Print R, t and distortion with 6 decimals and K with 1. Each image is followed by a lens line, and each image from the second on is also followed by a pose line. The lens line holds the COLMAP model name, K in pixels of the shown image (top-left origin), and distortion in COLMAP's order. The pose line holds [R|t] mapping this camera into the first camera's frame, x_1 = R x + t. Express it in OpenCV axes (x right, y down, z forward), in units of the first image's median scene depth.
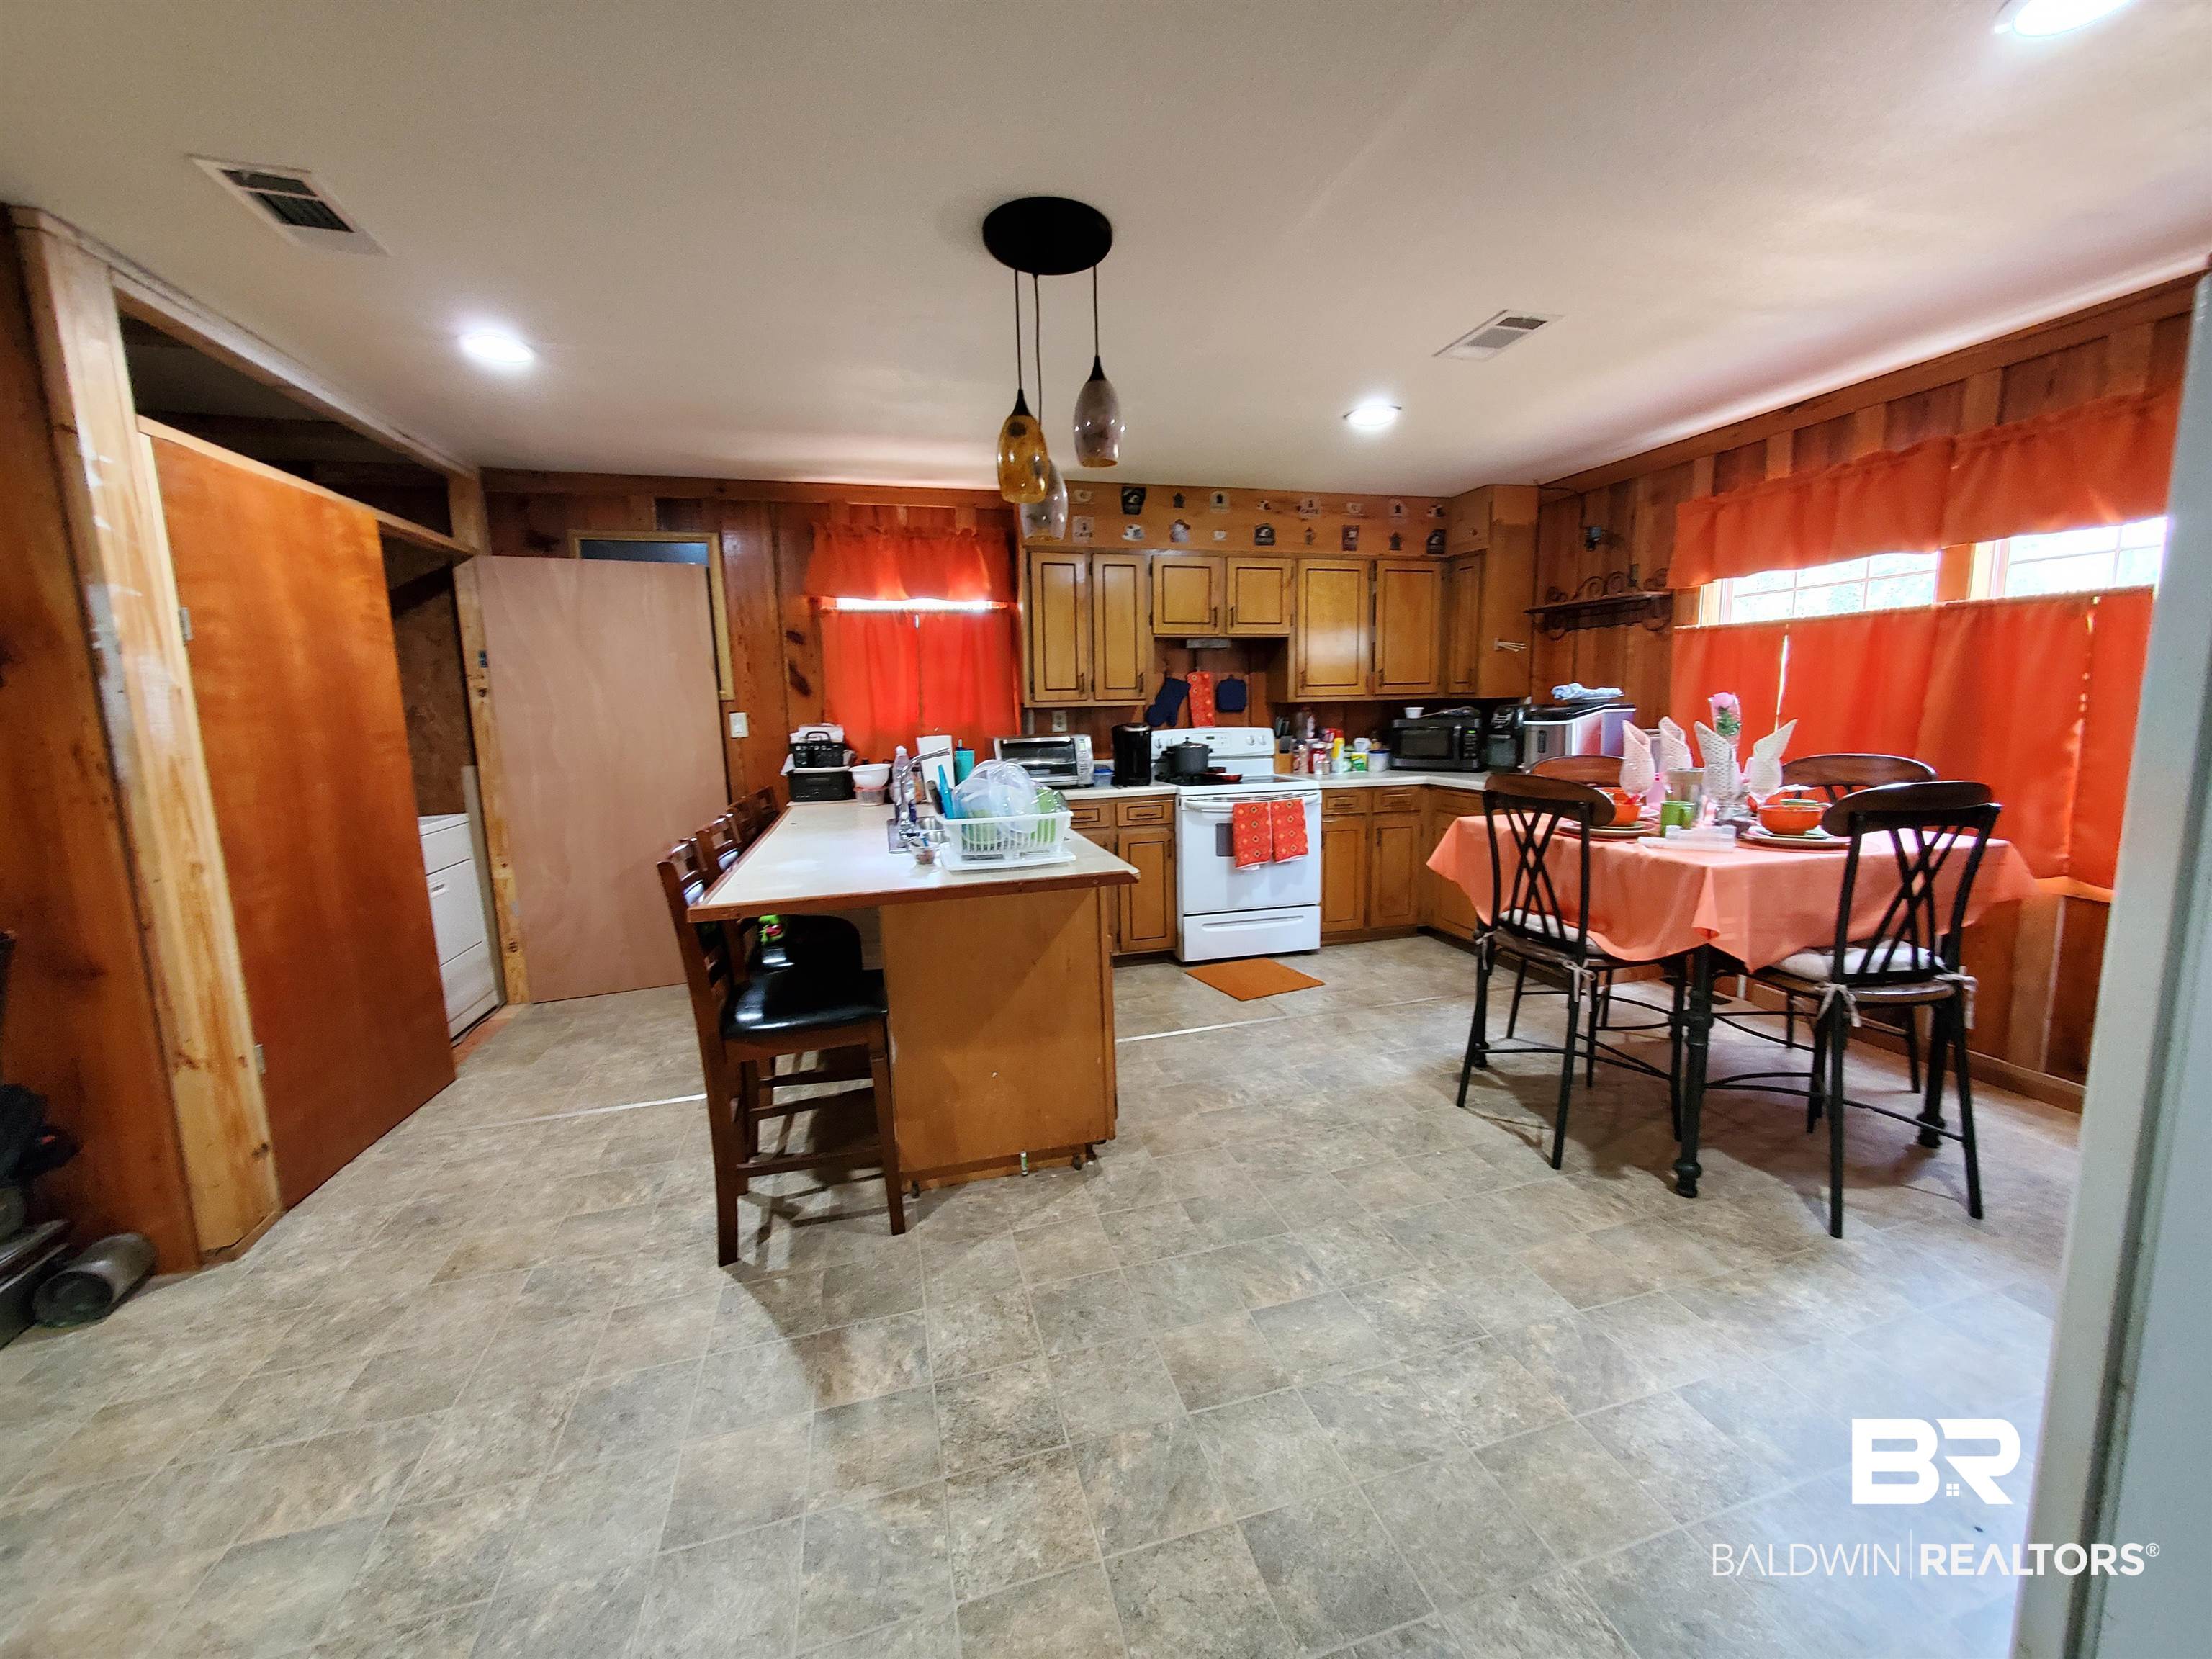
lens RADIAL K [[881.4, 0, 1127.4], [0, 881.4, 825.4], [0, 0, 1]] dist [-0.002996, -0.000368]
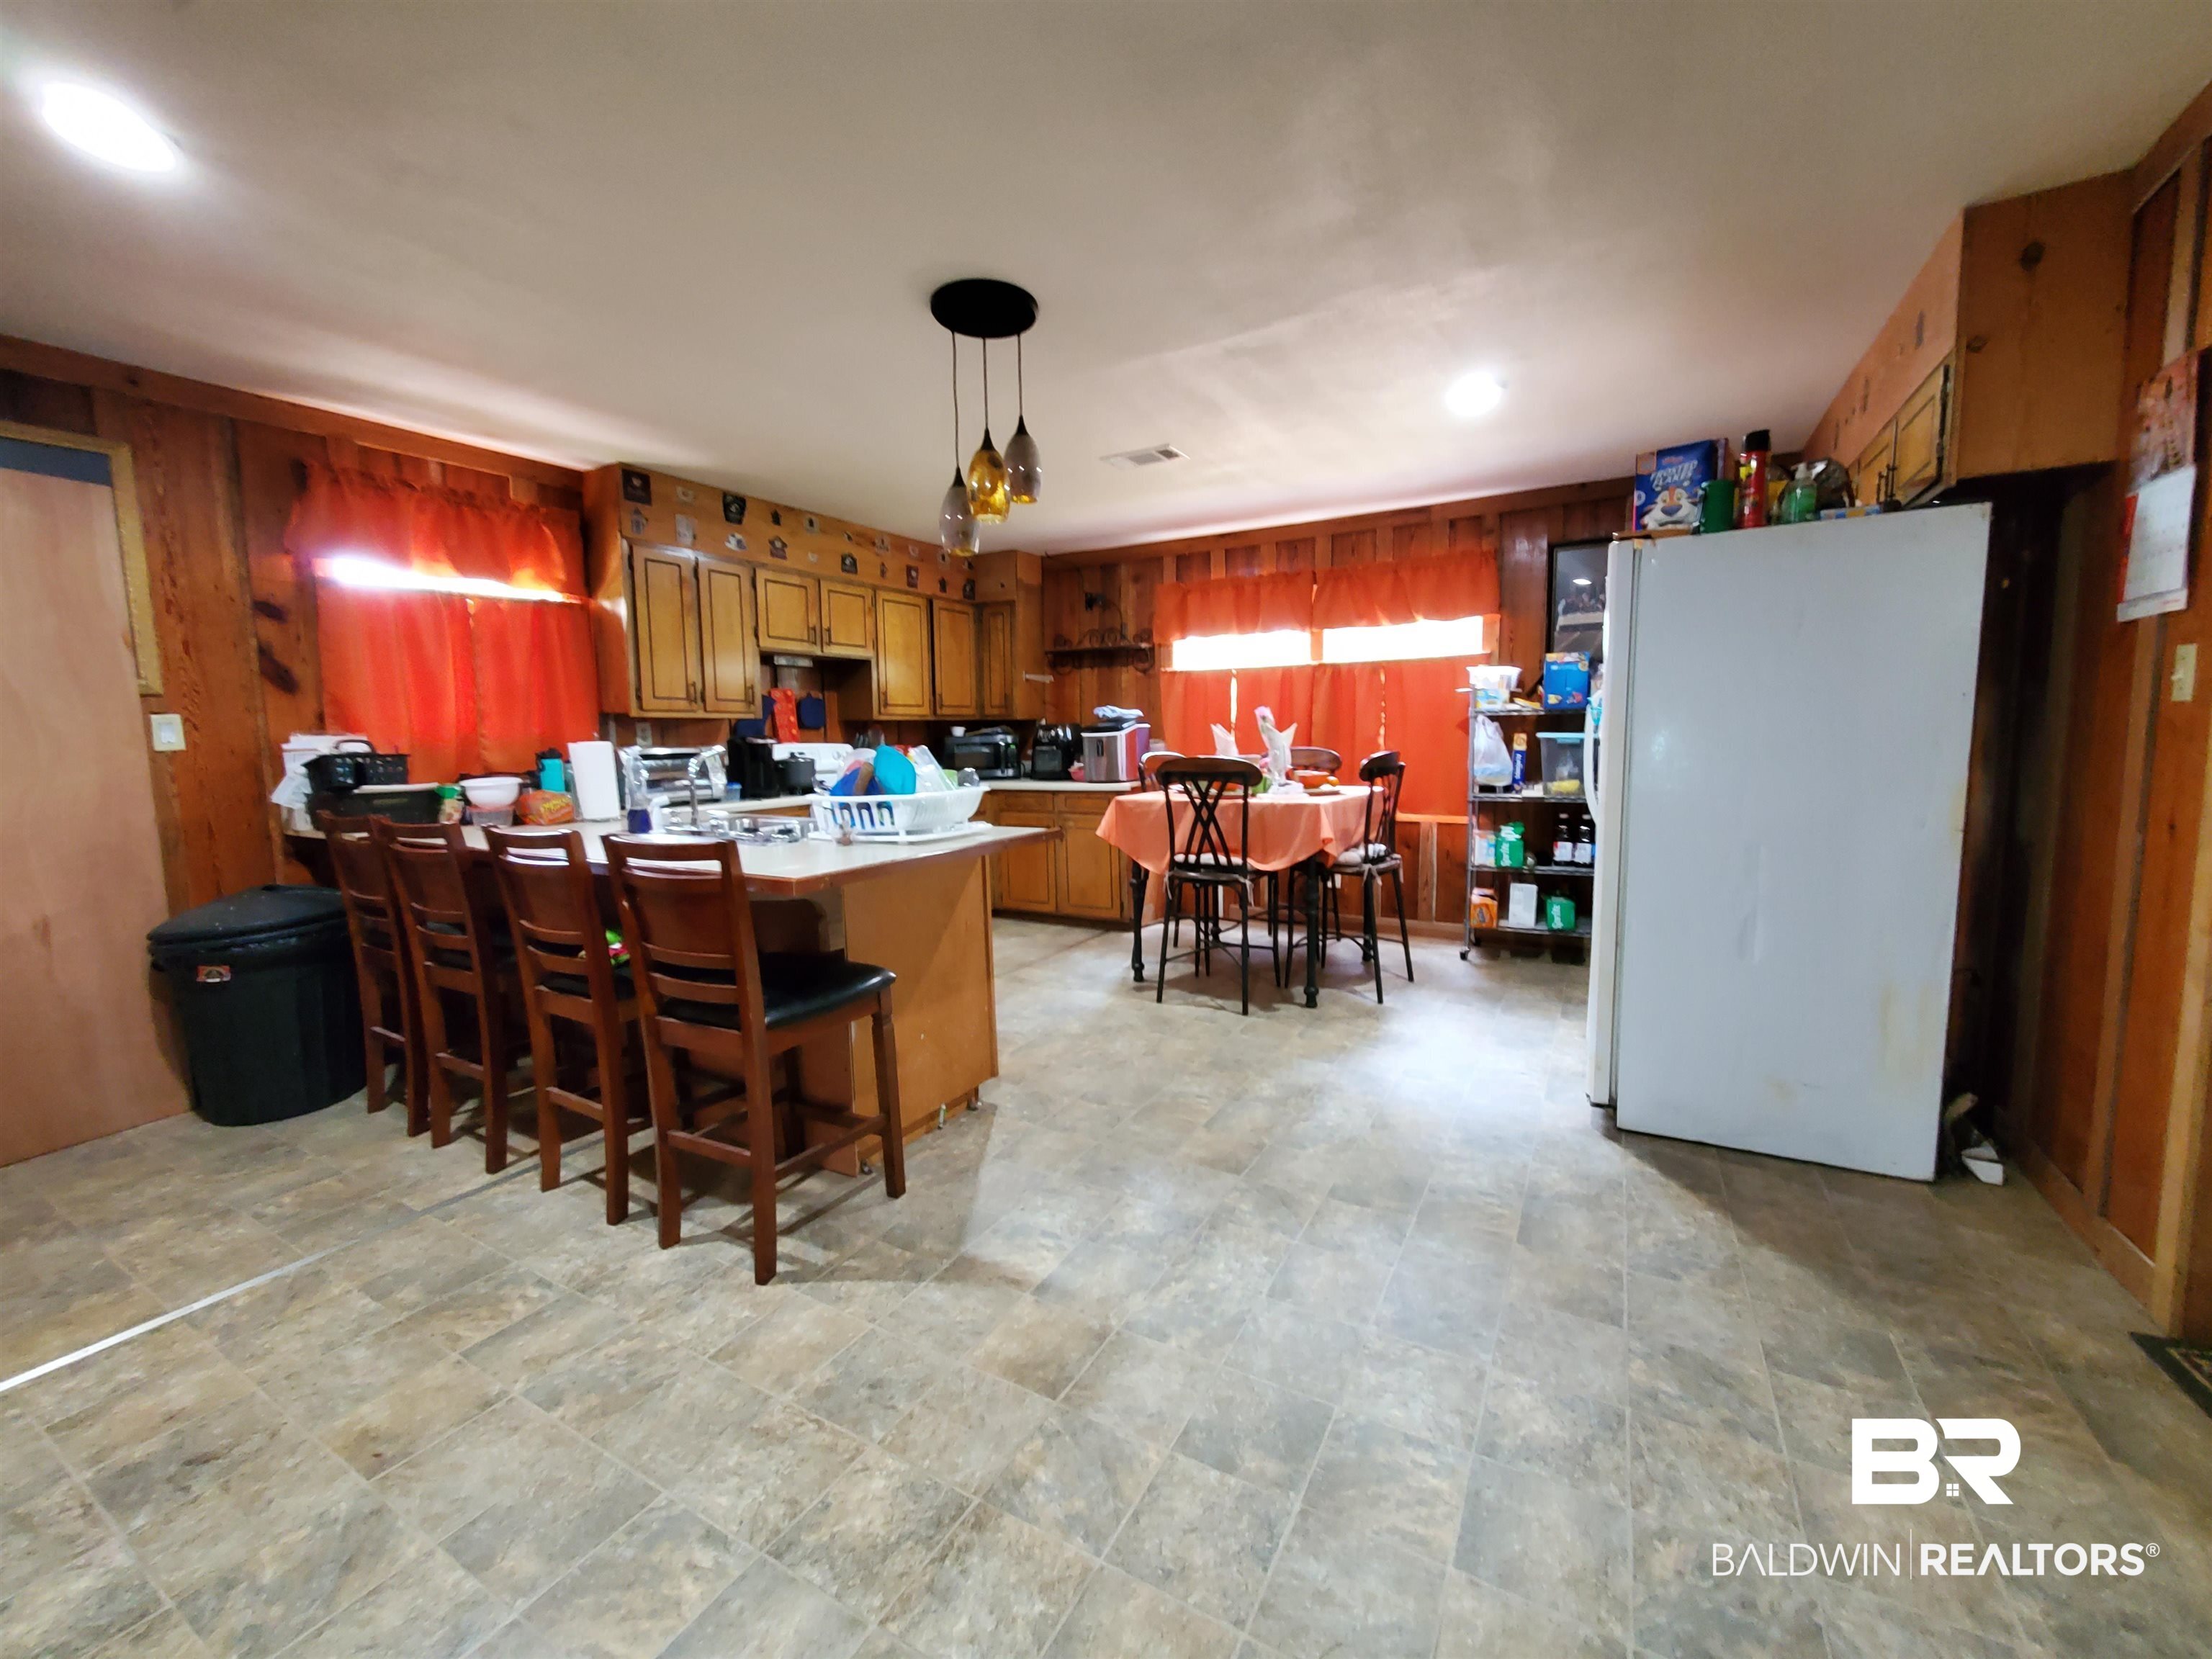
lens RADIAL K [[881.4, 0, 1129.3], [0, 881.4, 829.9], [0, 0, 1]] dist [-0.002996, -0.000368]
pose [[0.708653, -0.066143, 0.702450, -0.443665], [0.098559, 0.995115, -0.005729, 0.039306], [-0.698640, 0.073293, 0.711710, 0.024968]]
